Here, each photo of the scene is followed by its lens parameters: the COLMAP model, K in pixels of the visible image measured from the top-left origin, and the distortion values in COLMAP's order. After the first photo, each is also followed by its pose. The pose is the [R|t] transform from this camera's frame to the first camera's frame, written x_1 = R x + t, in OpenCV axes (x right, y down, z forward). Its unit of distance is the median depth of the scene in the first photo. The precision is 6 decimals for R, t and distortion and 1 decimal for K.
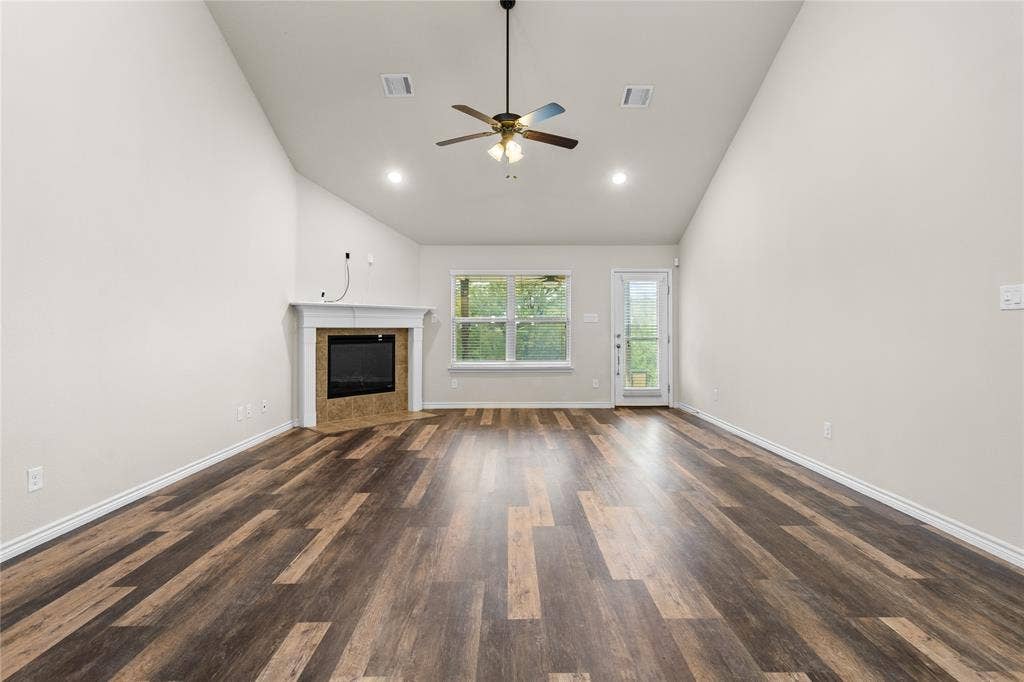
lens RADIAL K [[464.4, 0, 518.3], [0, 464.4, 321.4], [0, 0, 1]] dist [0.012911, -0.003022]
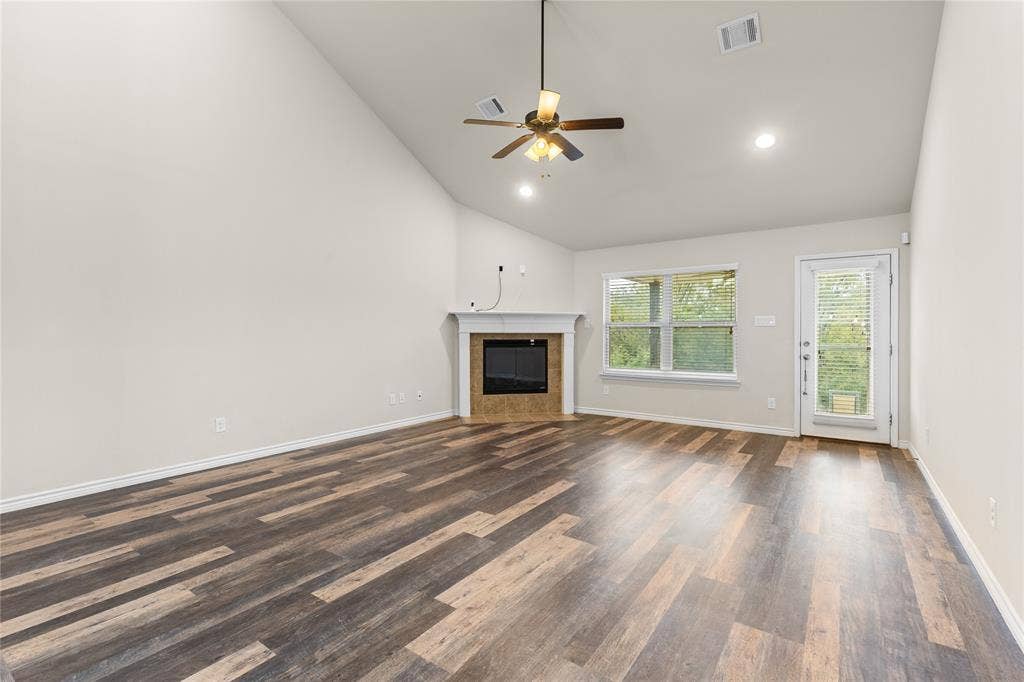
lens RADIAL K [[464.4, 0, 523.9], [0, 464.4, 332.8], [0, 0, 1]] dist [0.012911, -0.003022]
pose [[0.812230, 0.000935, -0.583336, 0.340345], [0.007541, 0.999898, 0.012103, 0.000332], [0.583288, -0.014229, 0.812141, 0.127554]]
